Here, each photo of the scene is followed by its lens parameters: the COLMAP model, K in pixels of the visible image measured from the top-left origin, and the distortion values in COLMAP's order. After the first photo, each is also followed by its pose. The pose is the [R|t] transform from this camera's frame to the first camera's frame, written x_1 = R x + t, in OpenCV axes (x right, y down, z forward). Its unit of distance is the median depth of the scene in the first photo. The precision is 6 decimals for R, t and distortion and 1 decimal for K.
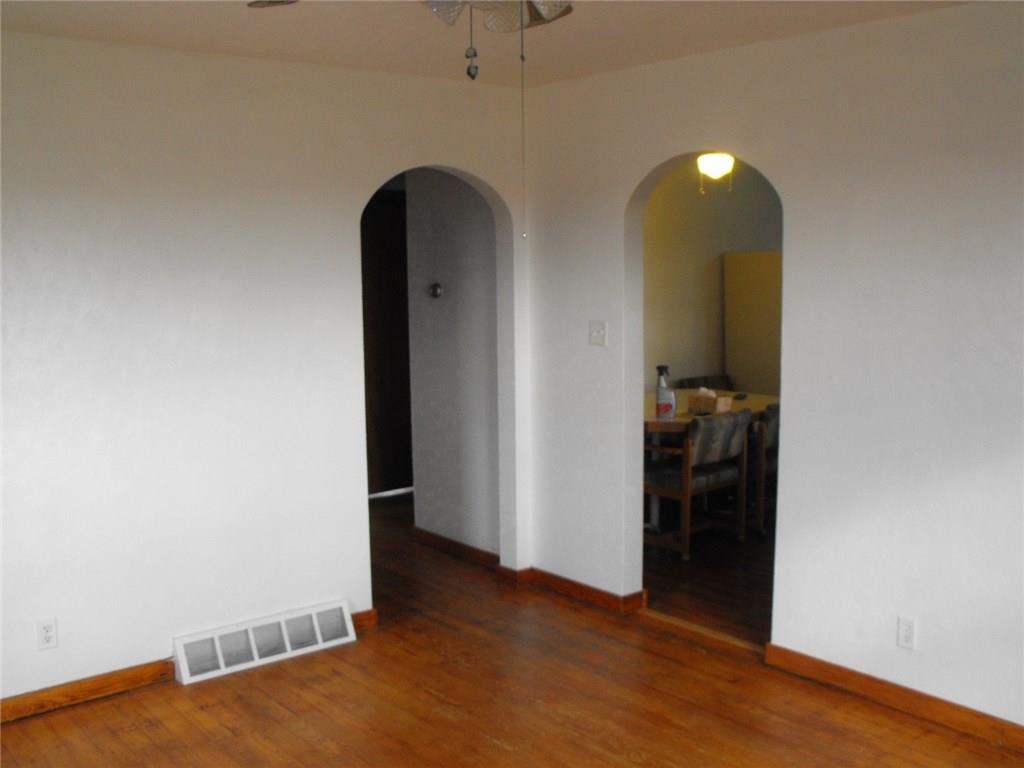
lens RADIAL K [[1039.9, 0, 512.0], [0, 1039.9, 384.0], [0, 0, 1]] dist [-0.104375, 0.029748]
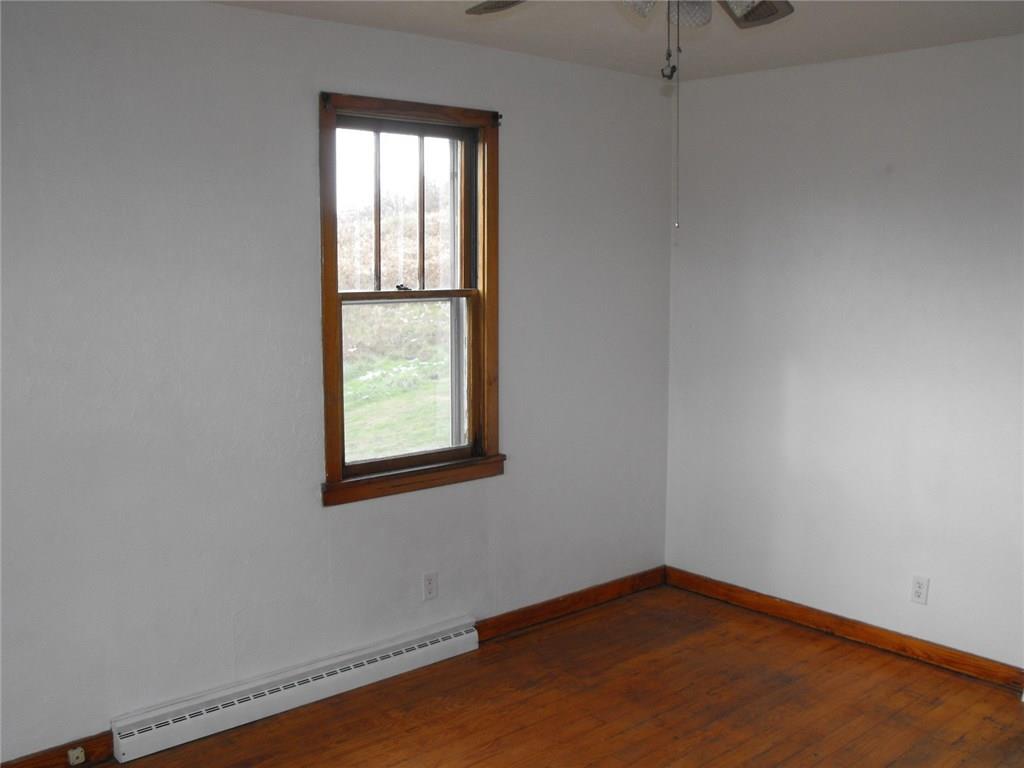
lens RADIAL K [[1039.9, 0, 512.0], [0, 1039.9, 384.0], [0, 0, 1]] dist [-0.104375, 0.029748]
pose [[0.023981, 0.138836, -0.990025, 0.603009], [-0.136157, 0.981536, 0.134348, -0.062839], [0.990397, 0.131577, 0.042442, 0.483379]]
